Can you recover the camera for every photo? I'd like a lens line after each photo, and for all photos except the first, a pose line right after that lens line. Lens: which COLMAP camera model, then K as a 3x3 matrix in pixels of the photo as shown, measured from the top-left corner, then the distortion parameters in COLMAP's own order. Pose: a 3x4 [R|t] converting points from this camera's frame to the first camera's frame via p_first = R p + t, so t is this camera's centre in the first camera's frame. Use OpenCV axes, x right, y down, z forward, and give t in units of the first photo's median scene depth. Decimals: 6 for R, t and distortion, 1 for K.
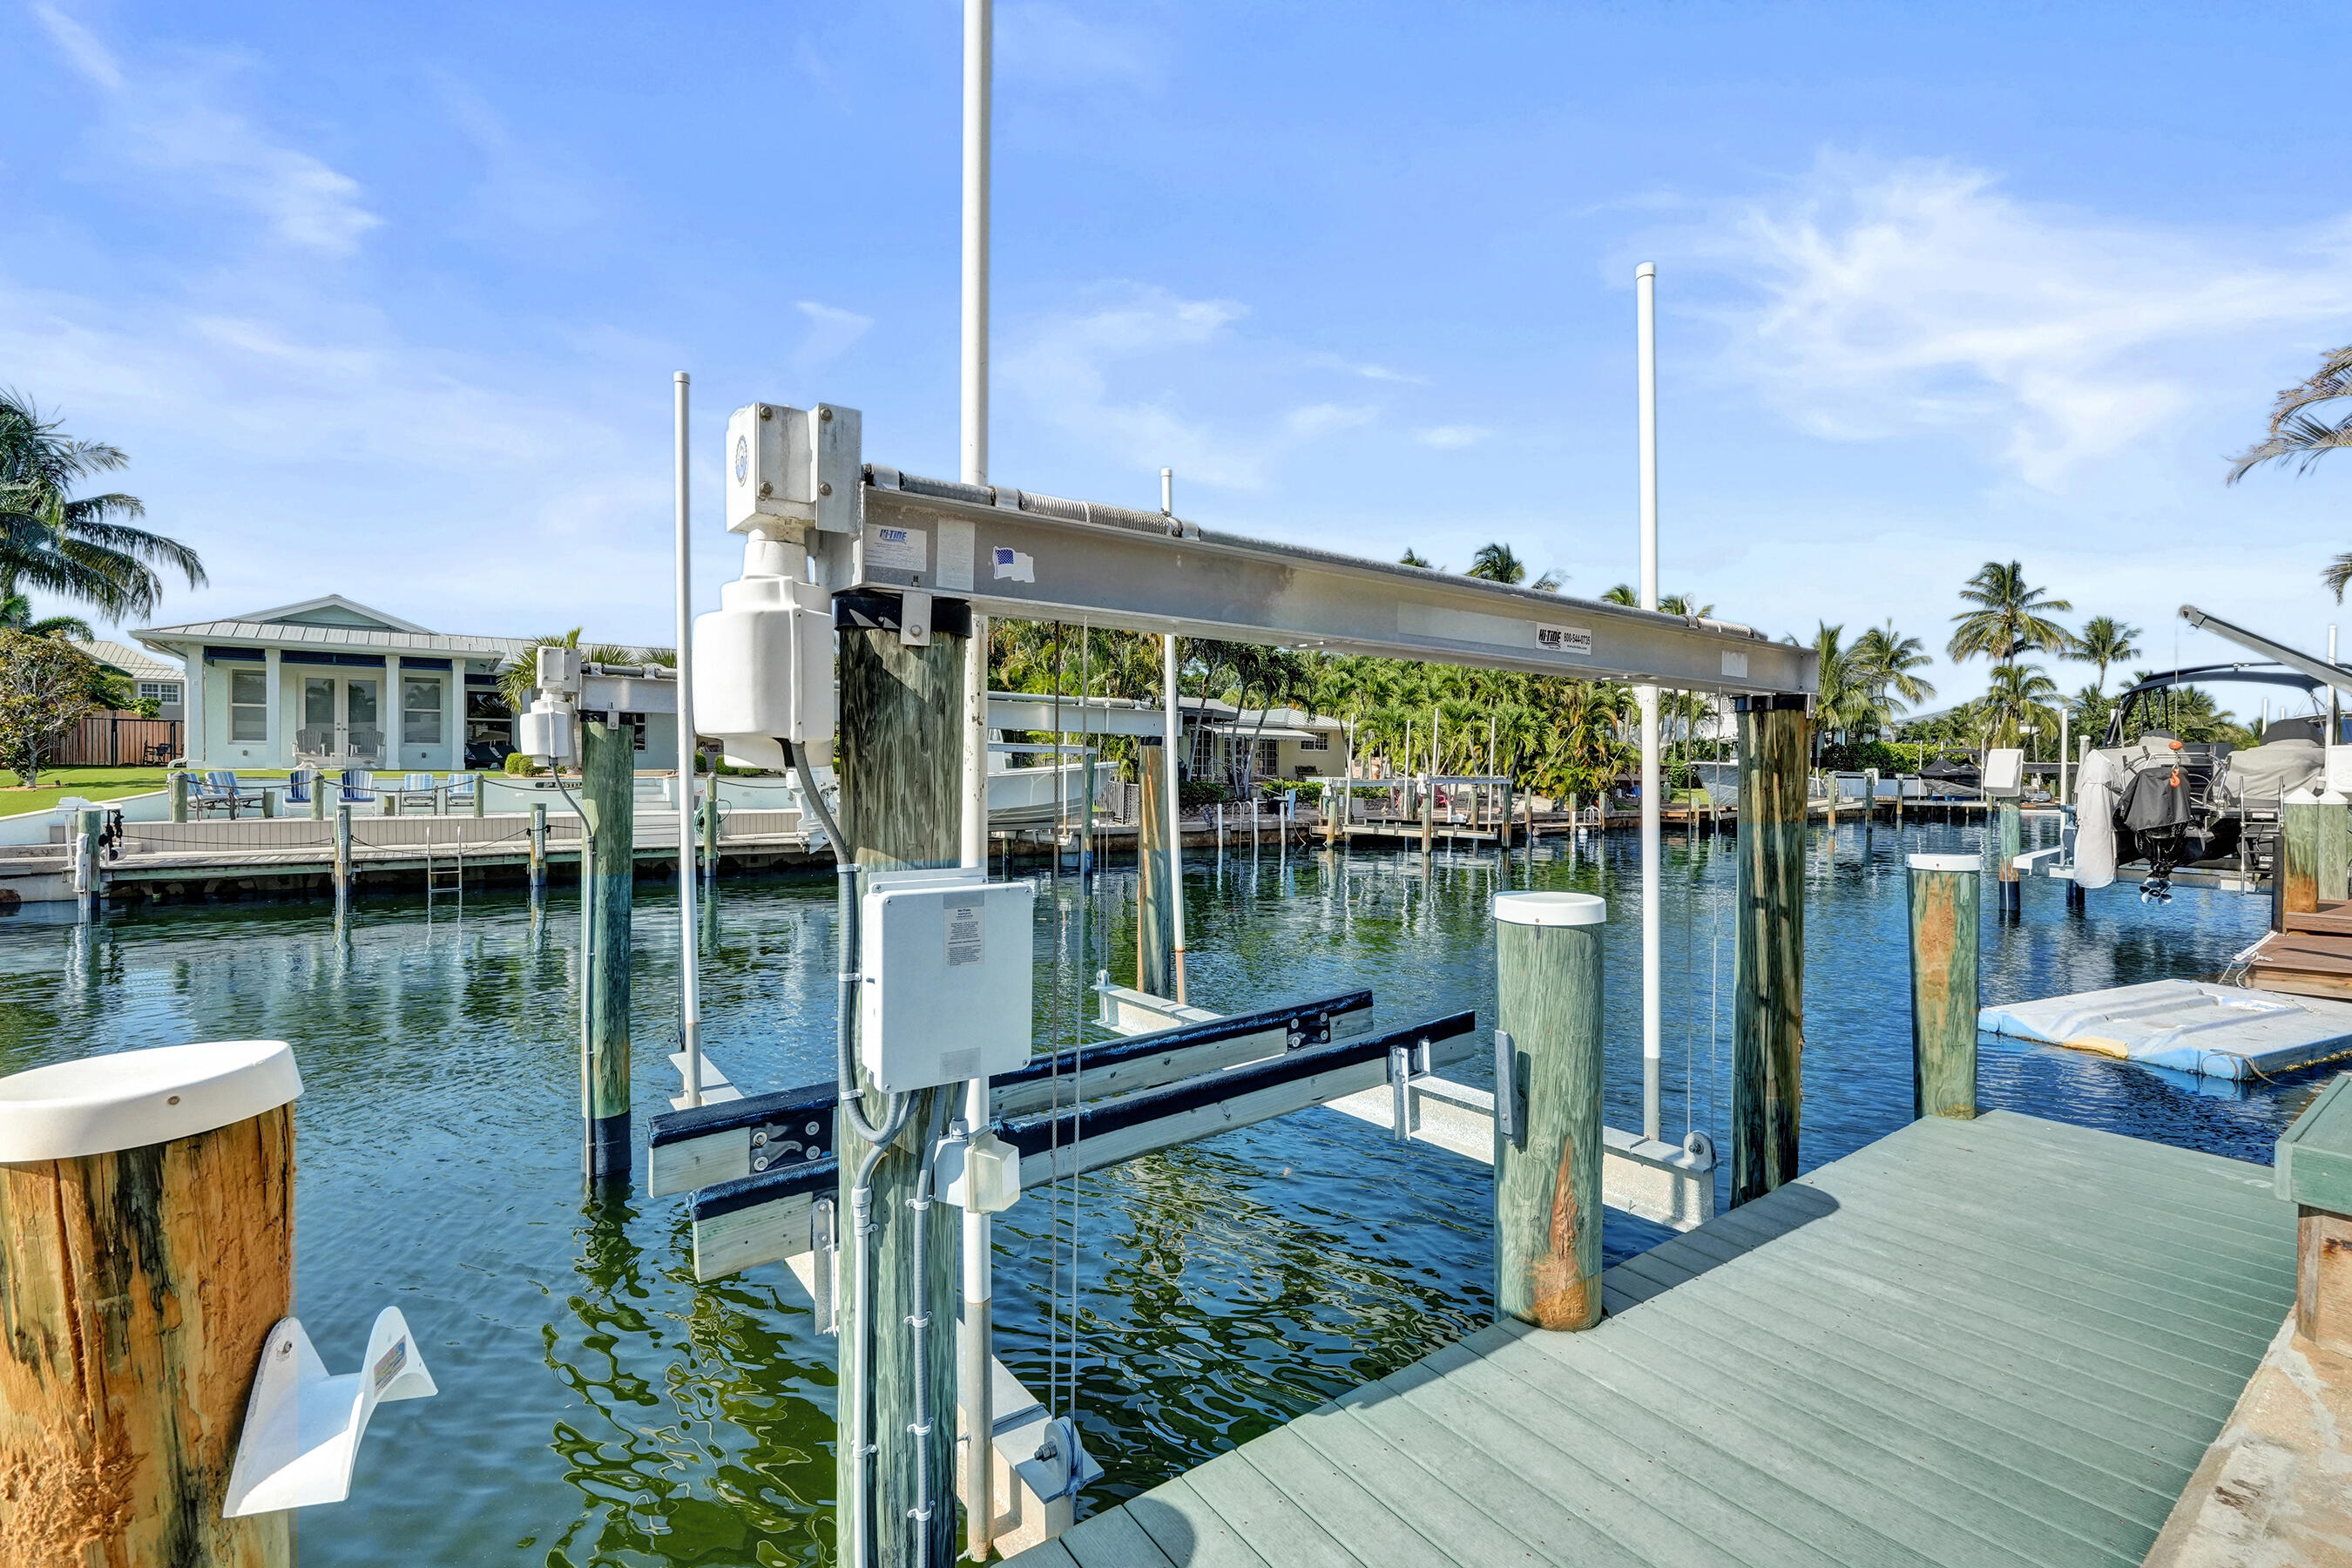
lens RADIAL K [[1067.2, 0, 1172.5], [0, 1067.2, 788.7], [0, 0, 1]] dist [0.003085, 0.000964]
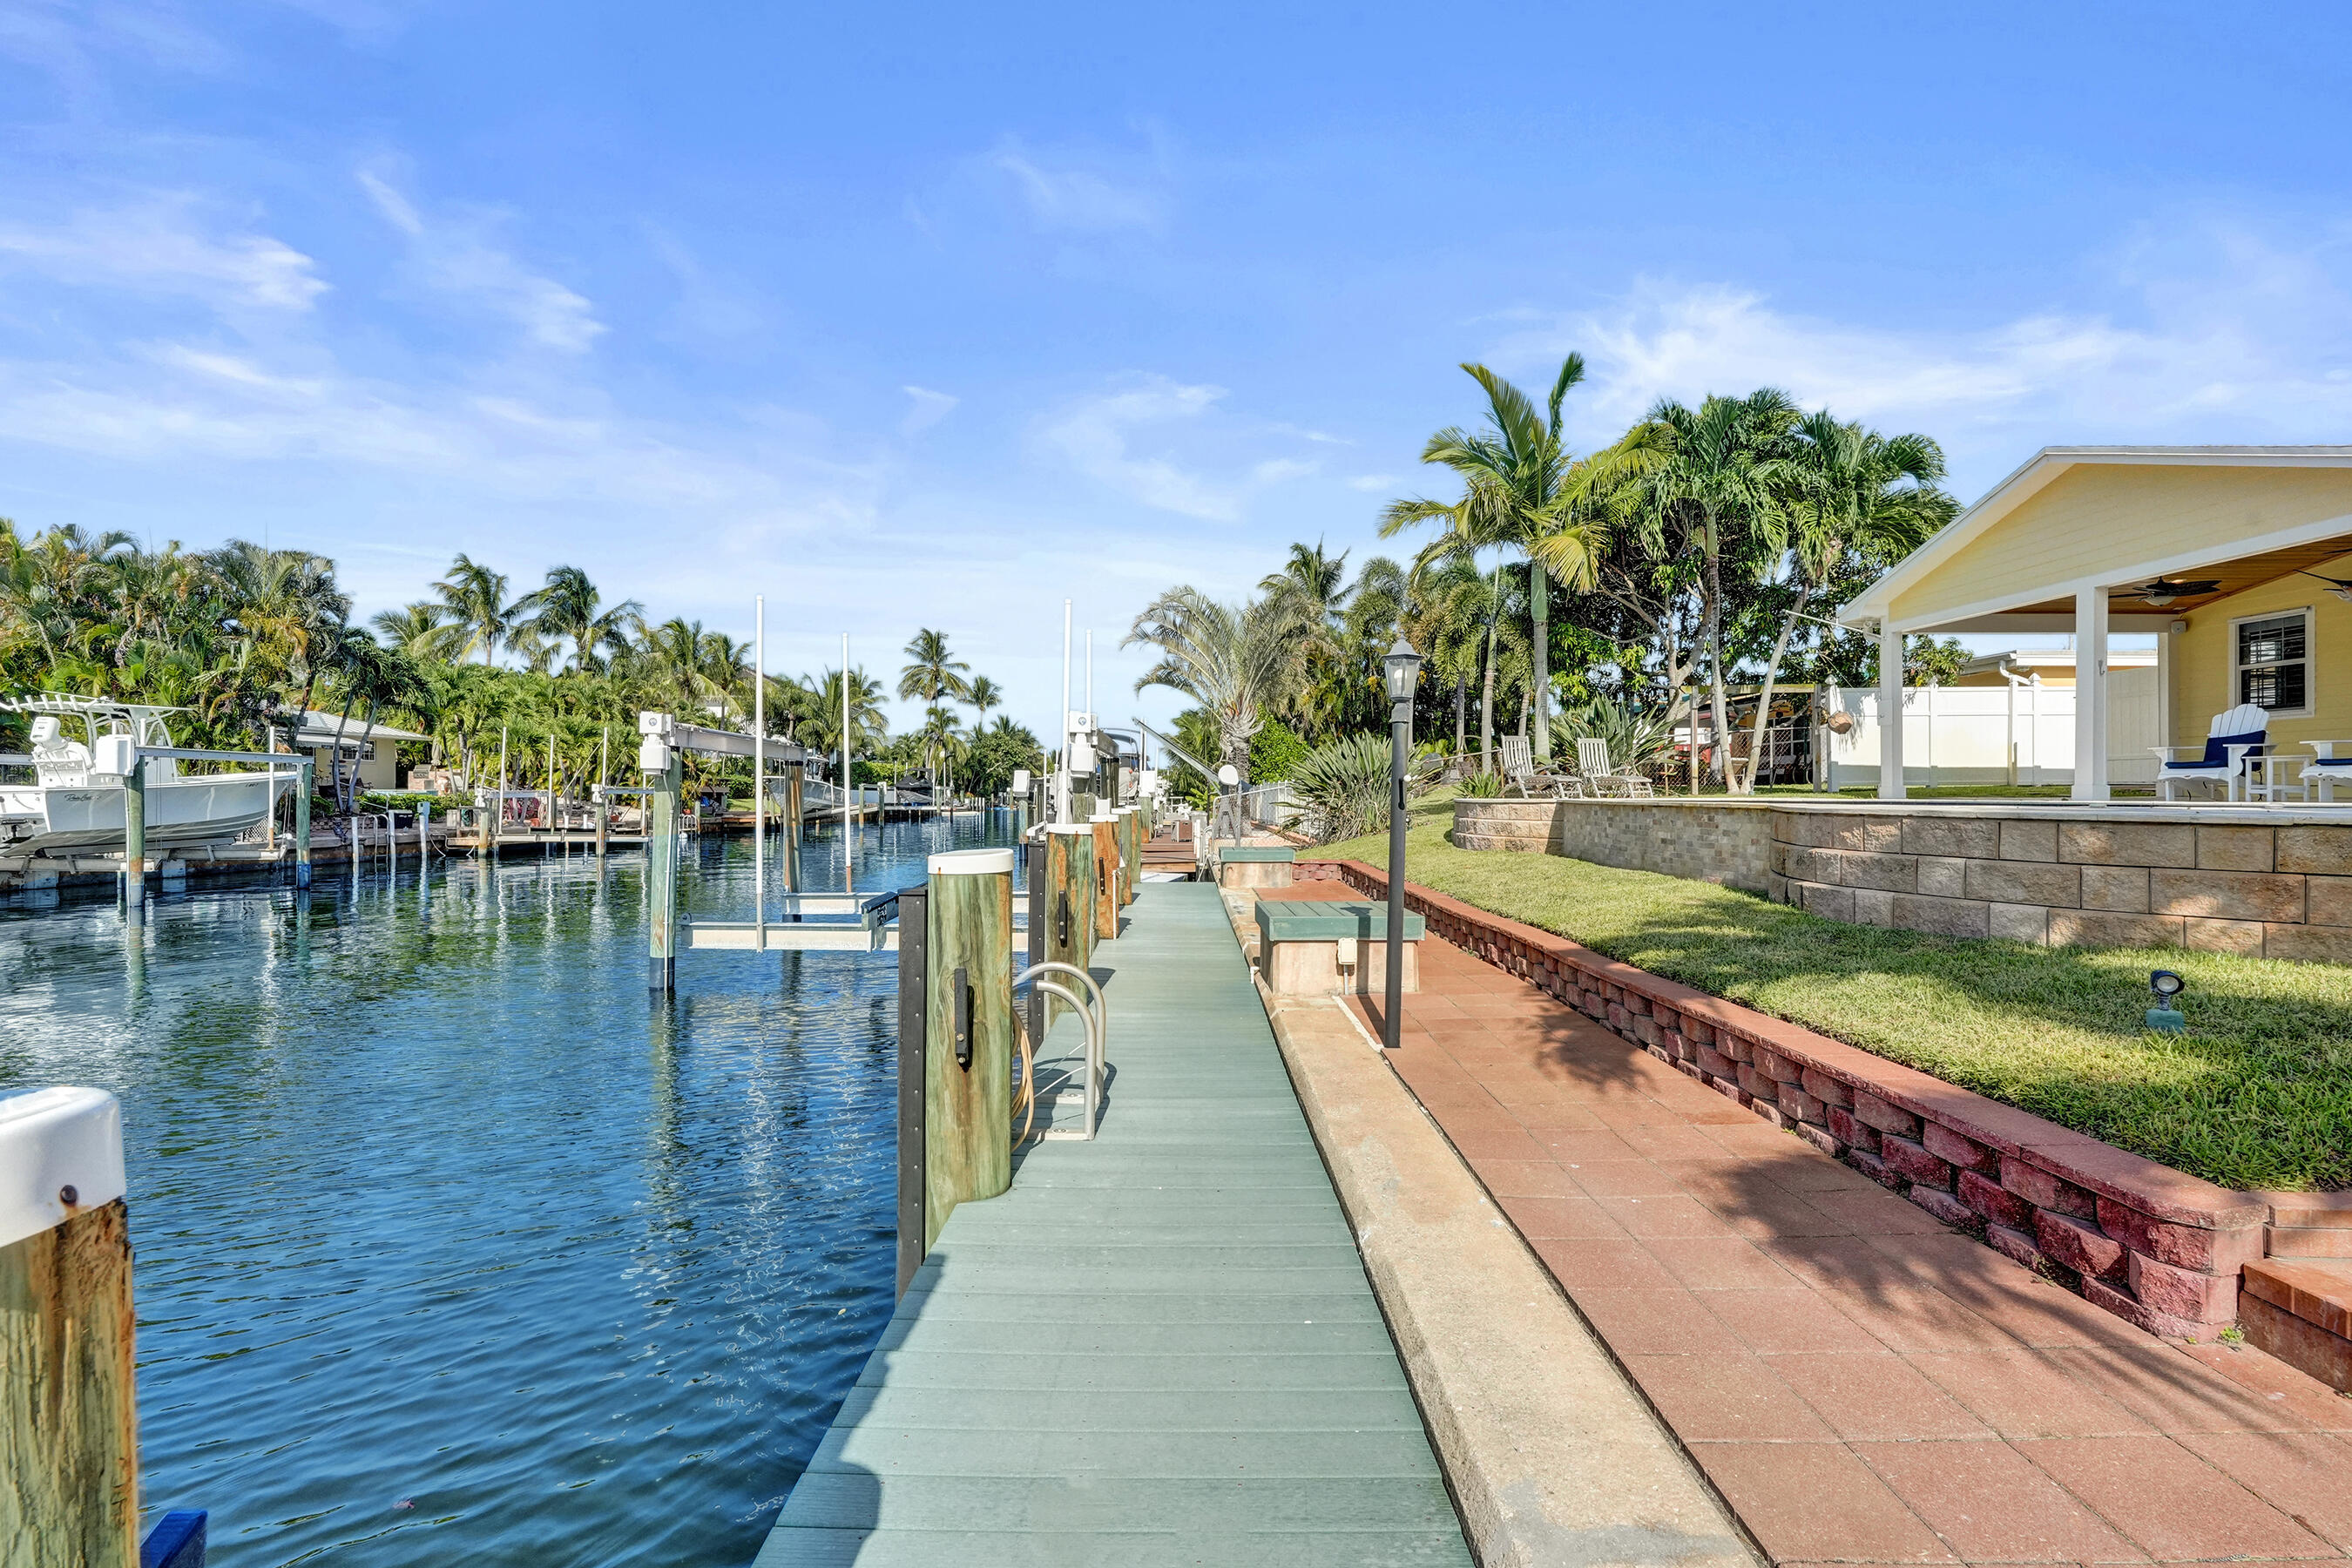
lens RADIAL K [[1067.2, 0, 1172.5], [0, 1067.2, 788.7], [0, 0, 1]] dist [0.003085, 0.000964]
pose [[0.610800, -0.002255, 0.791782, -0.165159], [0.012106, 0.999906, -0.006491, 0.002390], [-0.791693, 0.013550, 0.610769, -0.101506]]
